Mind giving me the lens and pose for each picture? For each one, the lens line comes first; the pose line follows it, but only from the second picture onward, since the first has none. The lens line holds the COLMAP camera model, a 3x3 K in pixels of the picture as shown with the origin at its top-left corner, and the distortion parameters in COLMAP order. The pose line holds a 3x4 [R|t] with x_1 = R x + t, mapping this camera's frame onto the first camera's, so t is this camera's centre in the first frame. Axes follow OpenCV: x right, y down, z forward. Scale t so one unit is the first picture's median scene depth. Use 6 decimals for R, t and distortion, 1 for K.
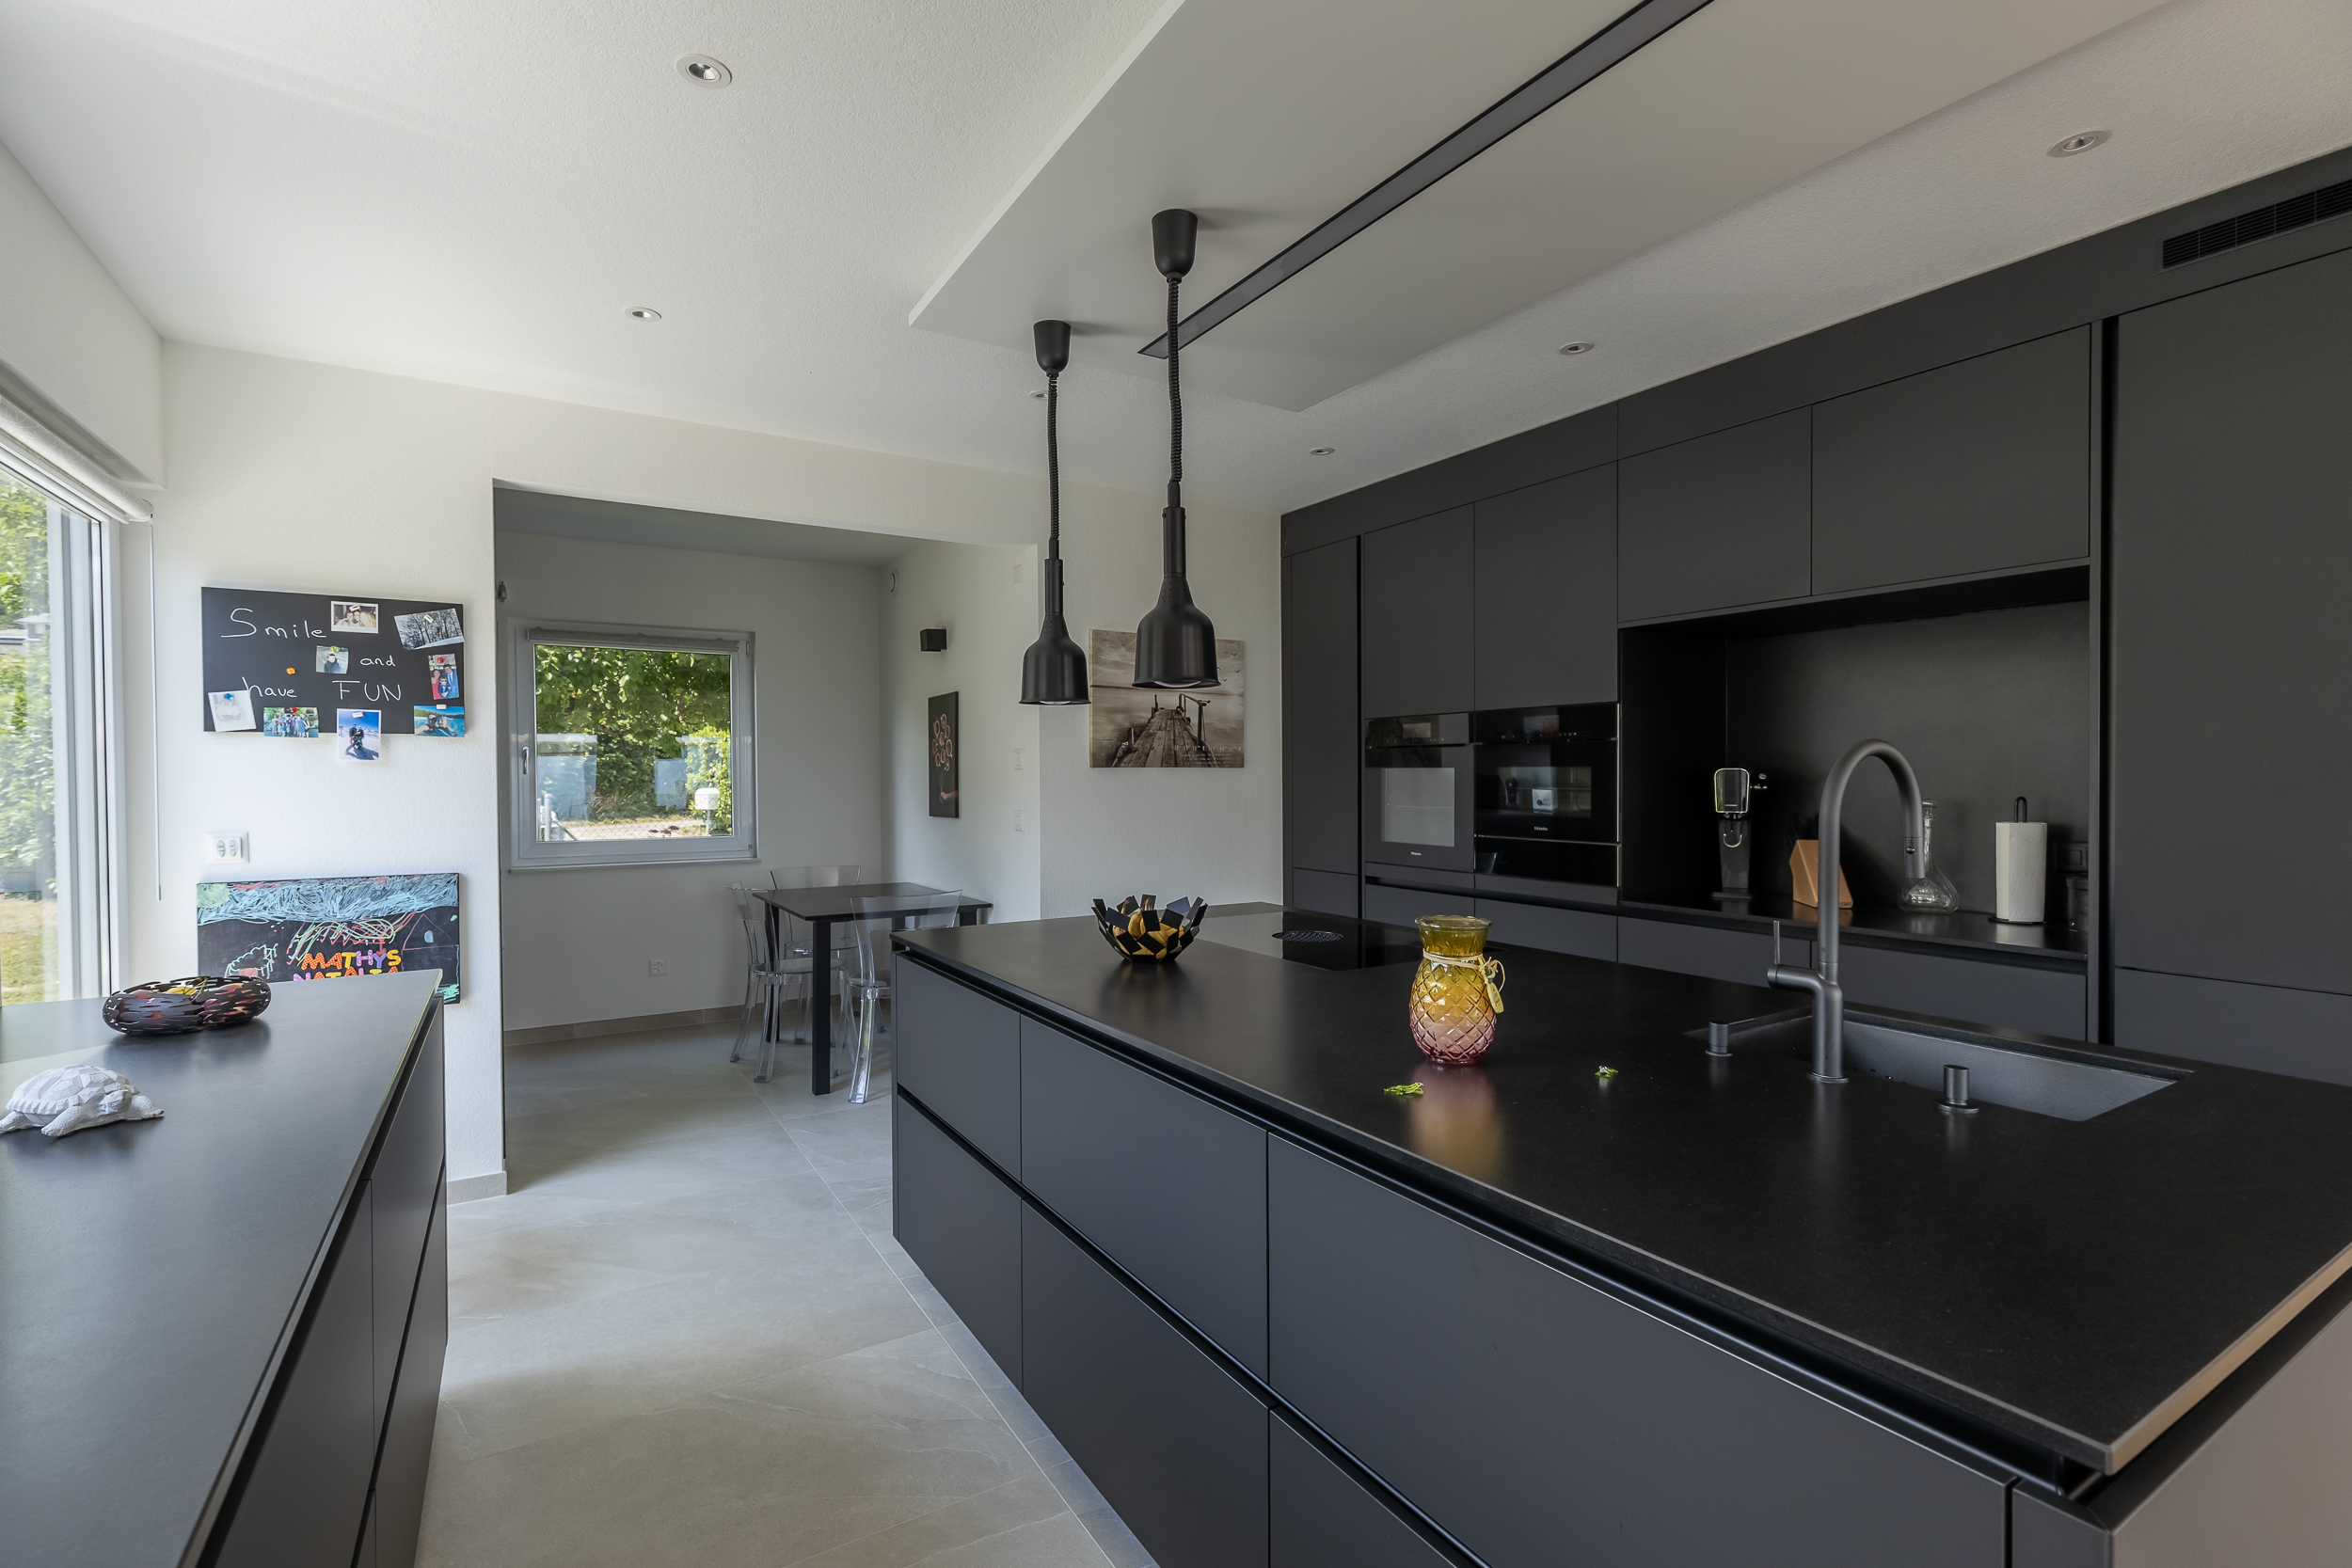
lens RADIAL K [[1047.0, 0, 1155.9], [0, 1047.0, 790.1], [0, 0, 1]] dist [0.003352, -0.000406]
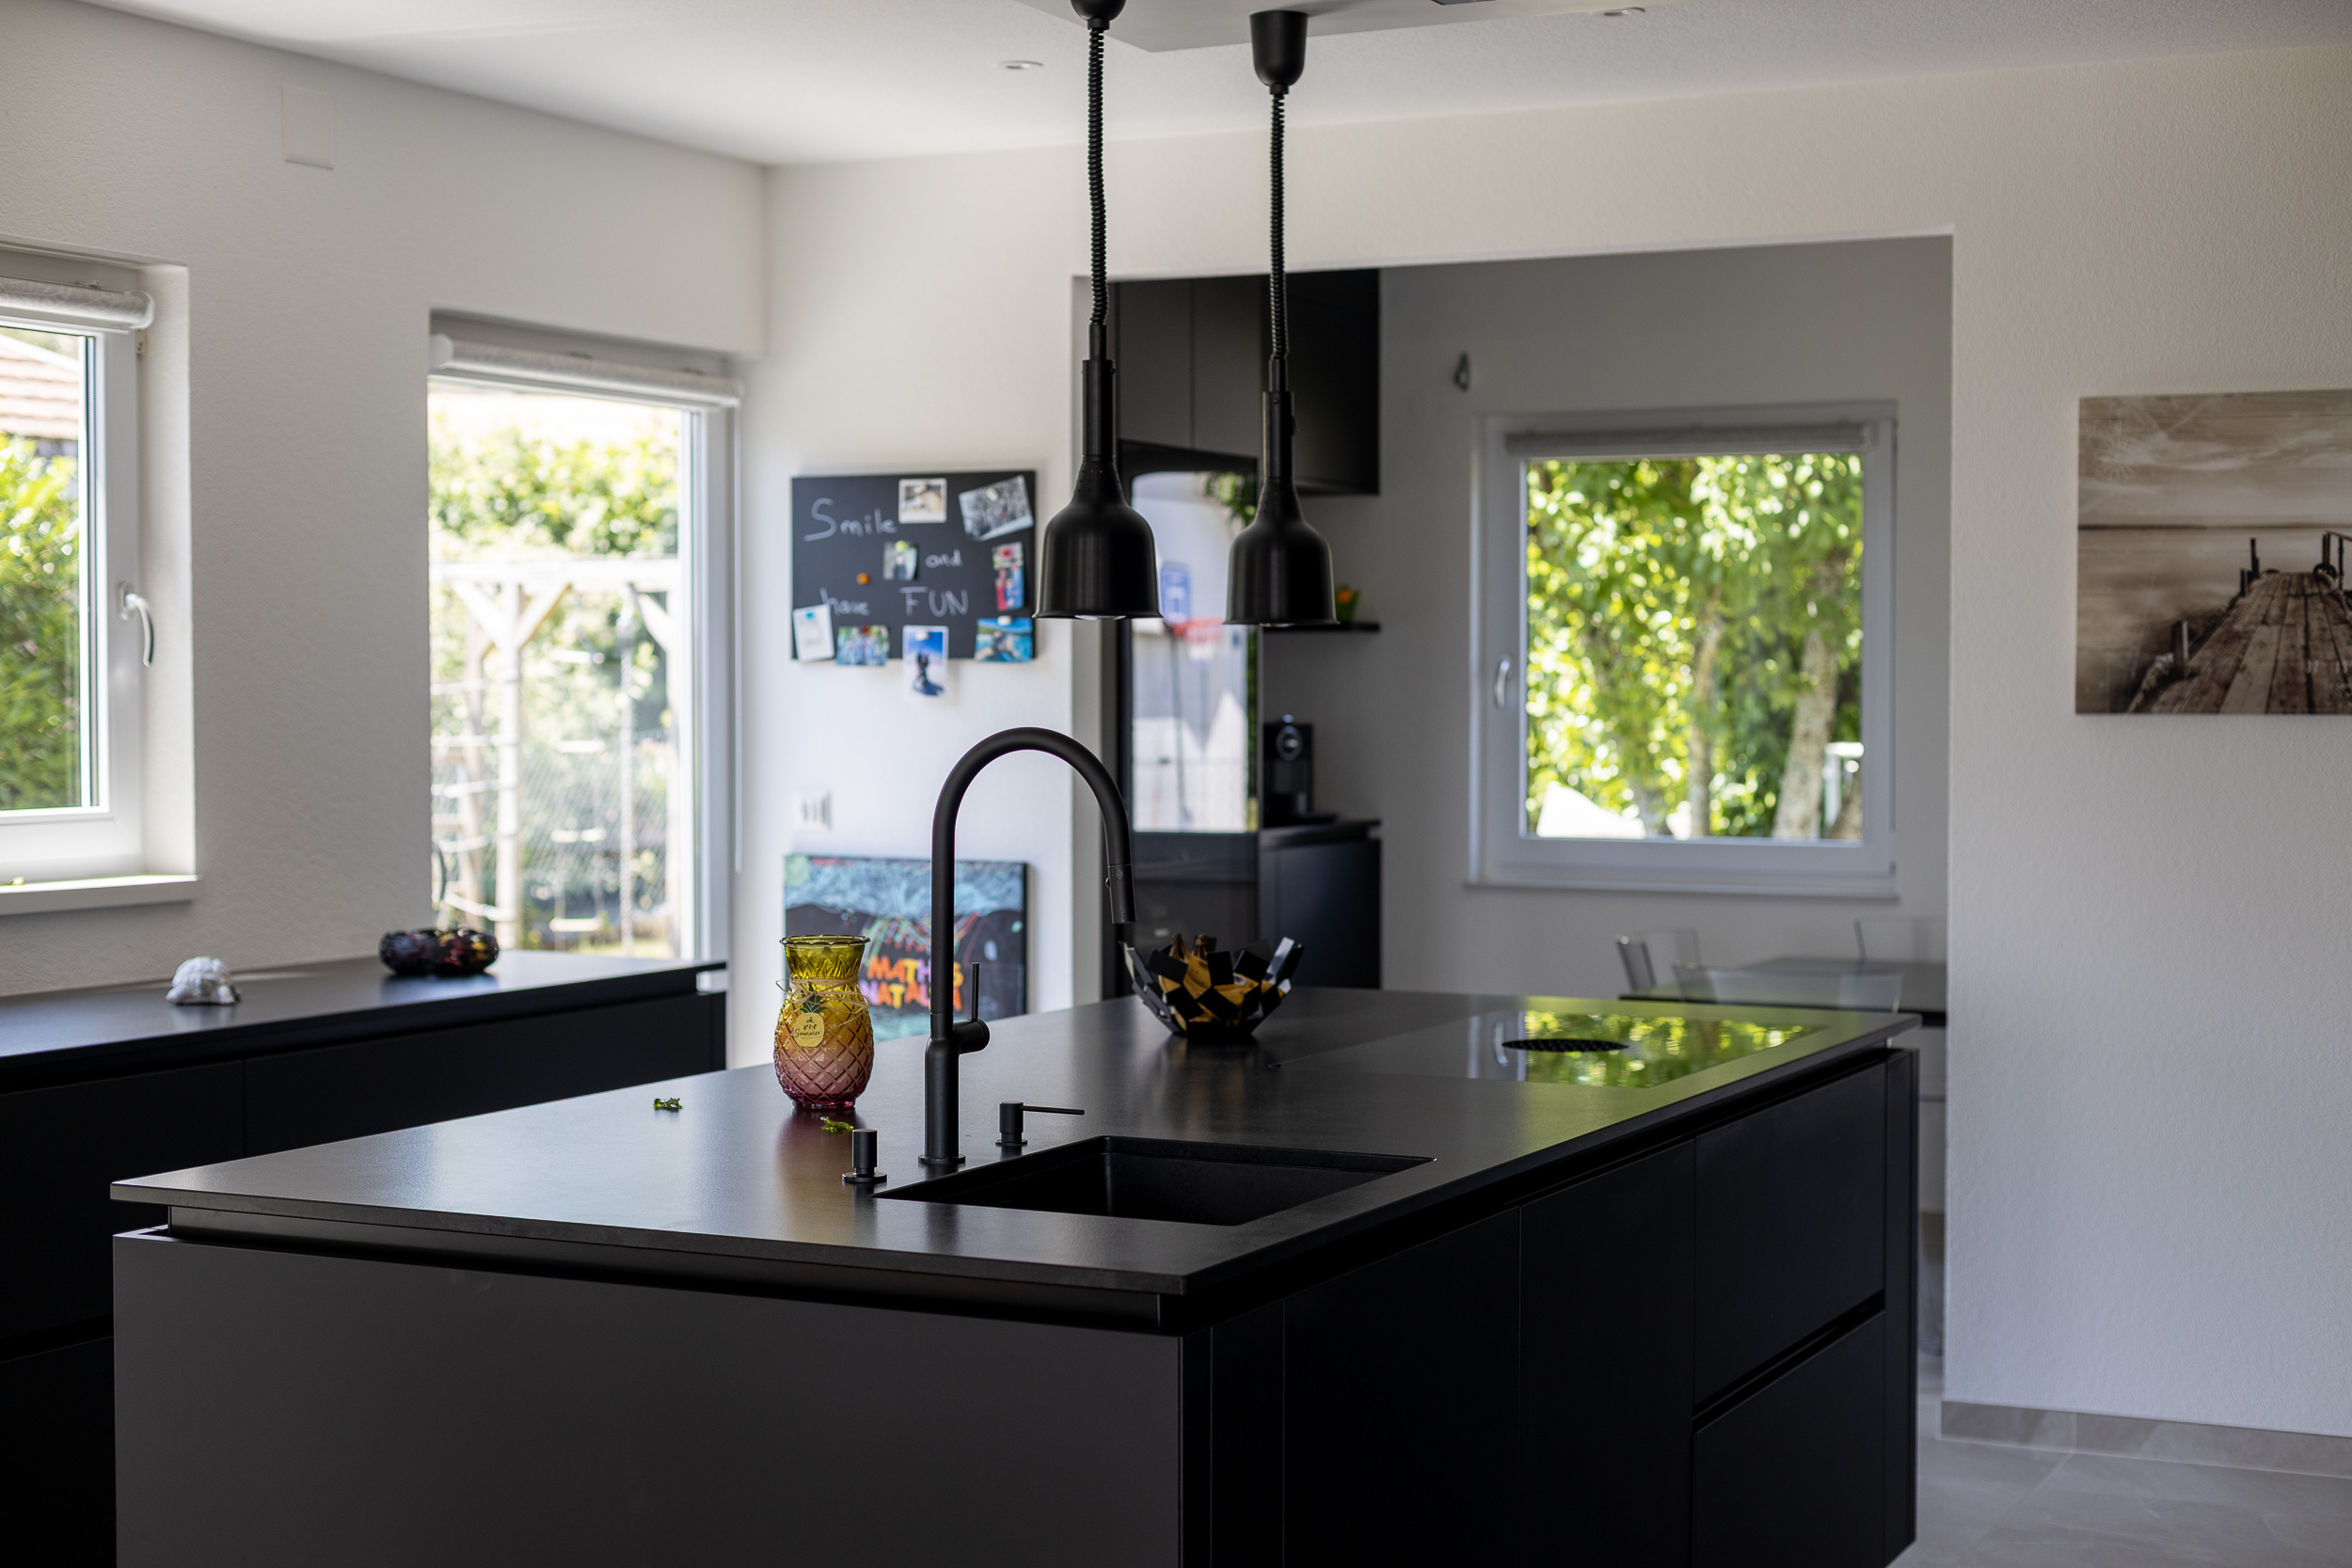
lens RADIAL K [[3277.4, 0, 1185.6], [0, 3277.4, 780.9], [0, 0, 1]] dist [-0.000838, 0.000000]
pose [[0.549360, 0.029209, -0.835075, 1.218639], [-0.016554, 0.999573, 0.024072, -0.028063], [0.835421, 0.000600, 0.549609, -0.092478]]
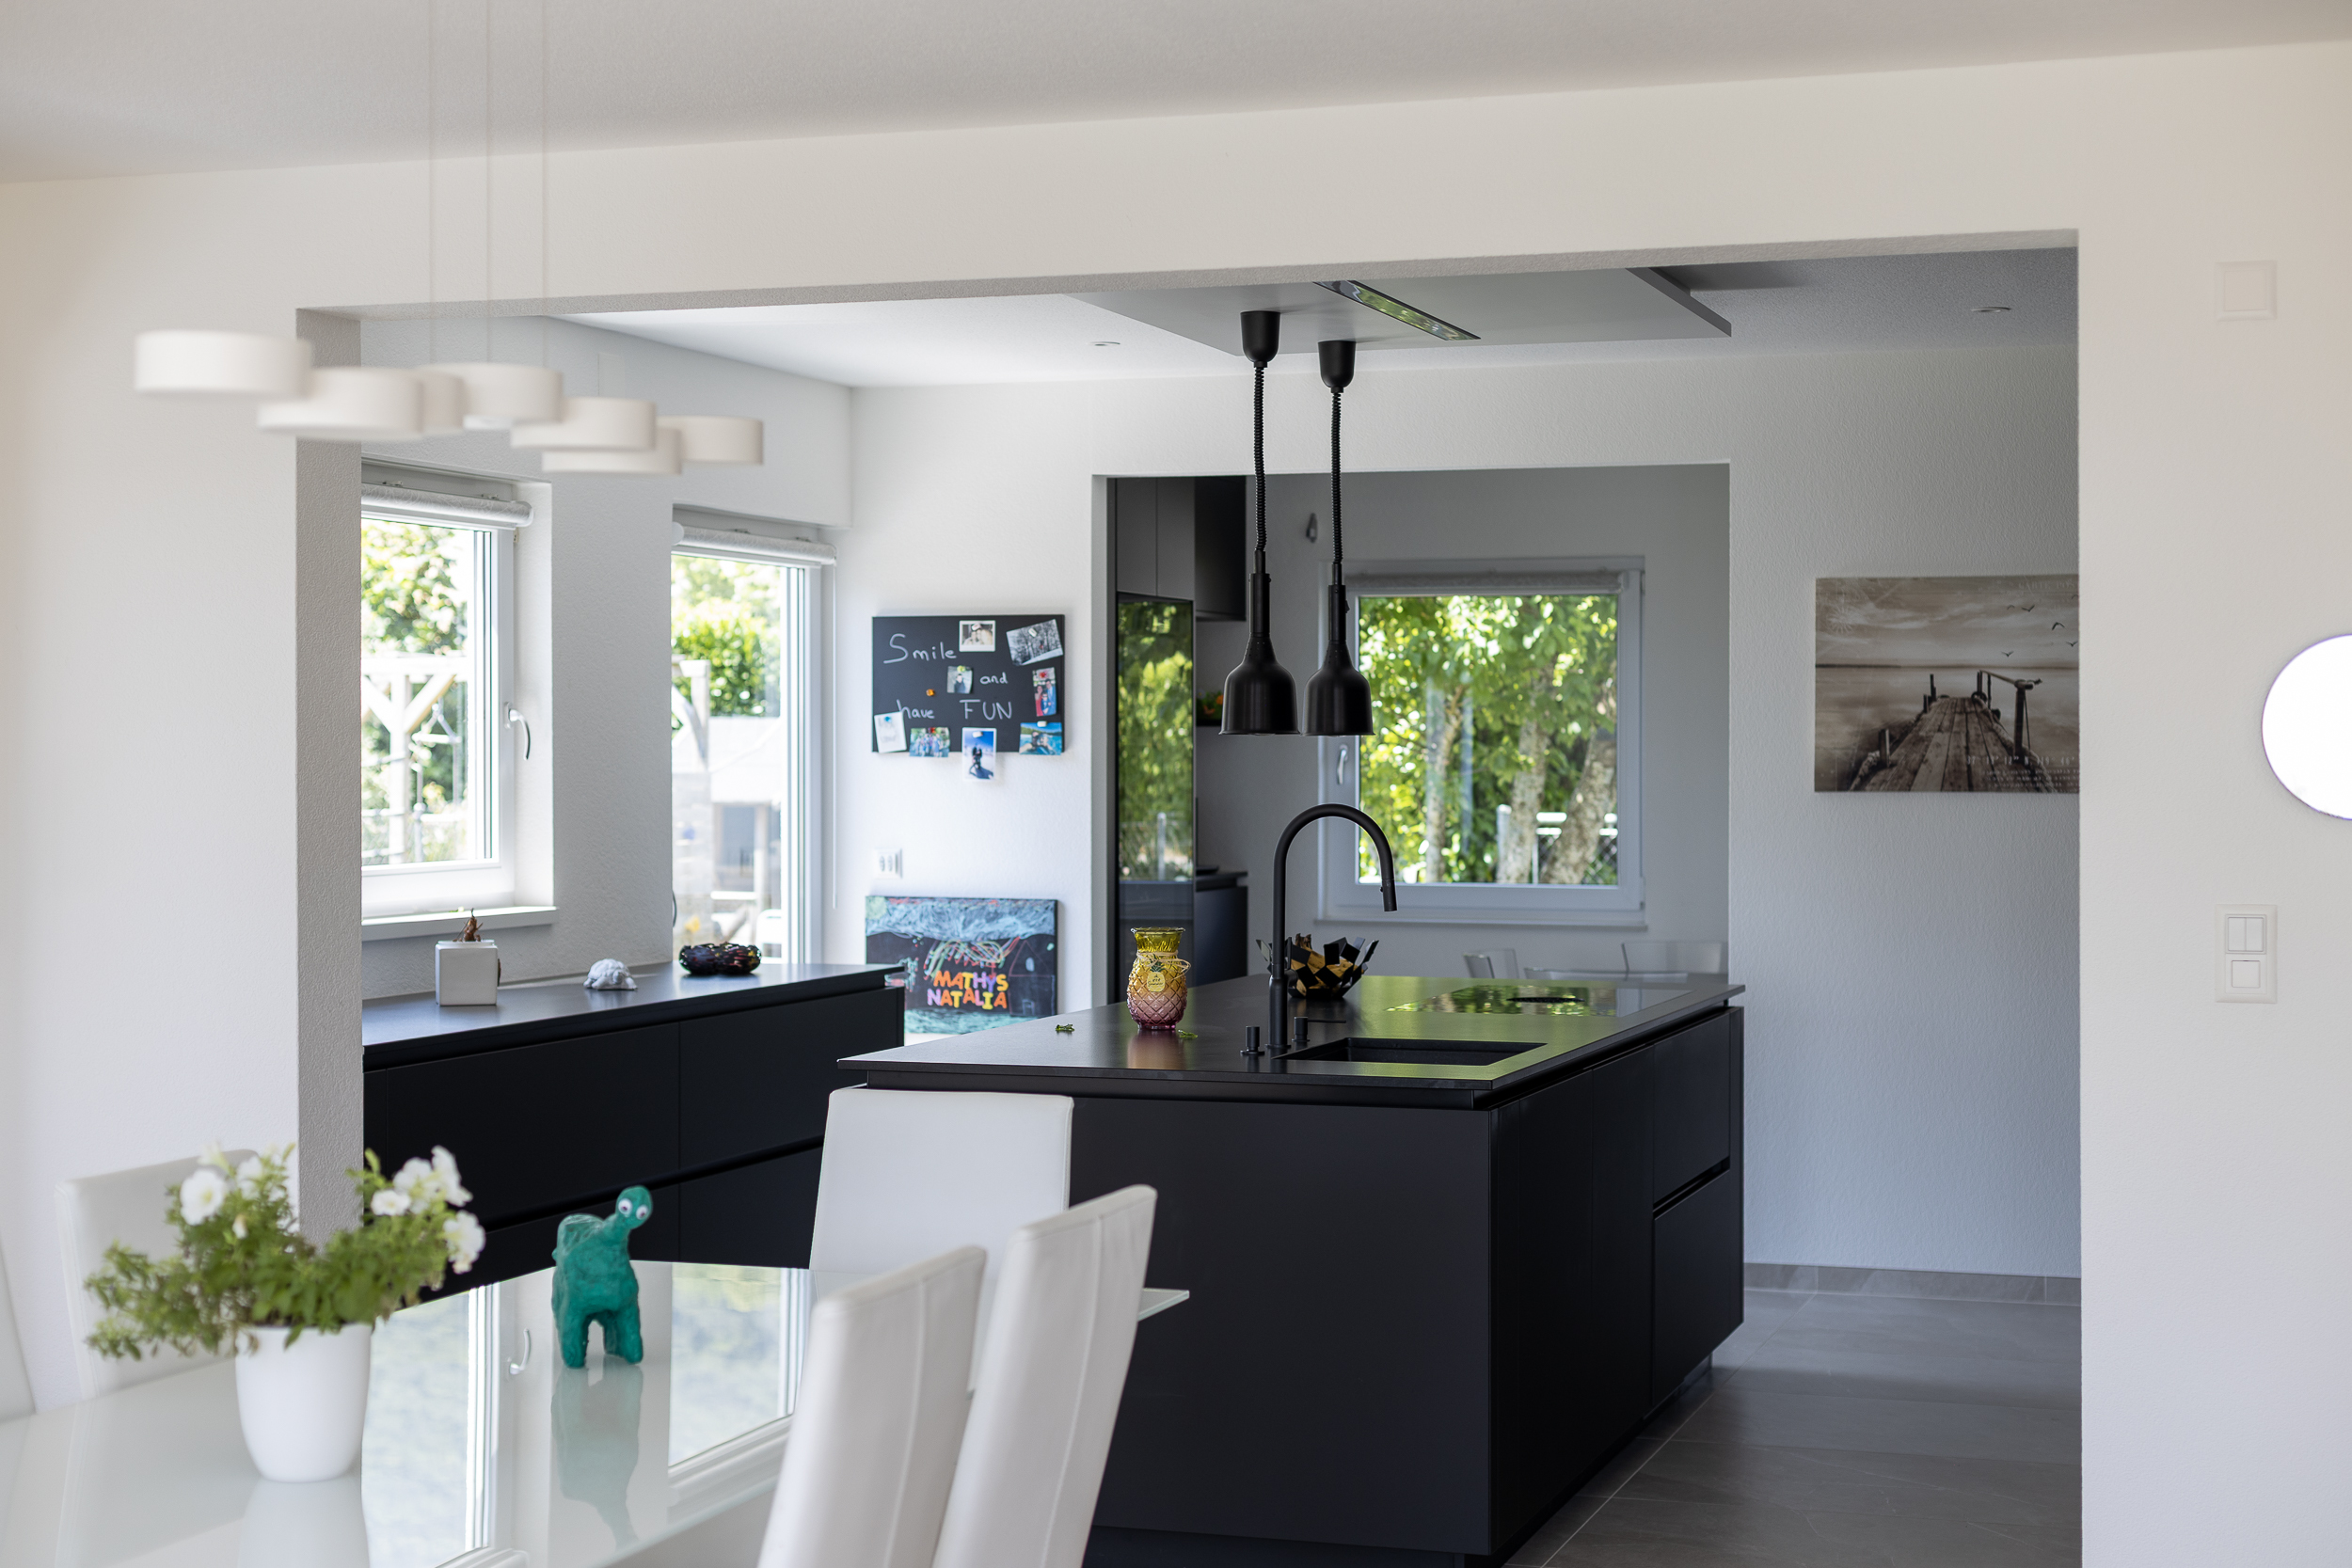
lens RADIAL K [[3277.4, 0, 1170.4], [0, 3277.4, 791.2], [0, 0, 1]] dist [-0.000838, 0.000000]
pose [[0.647438, 0.013195, -0.762004, 1.696032], [-0.015681, 0.999869, 0.003990, -0.032581], [0.761956, 0.009366, 0.647561, -0.855306]]
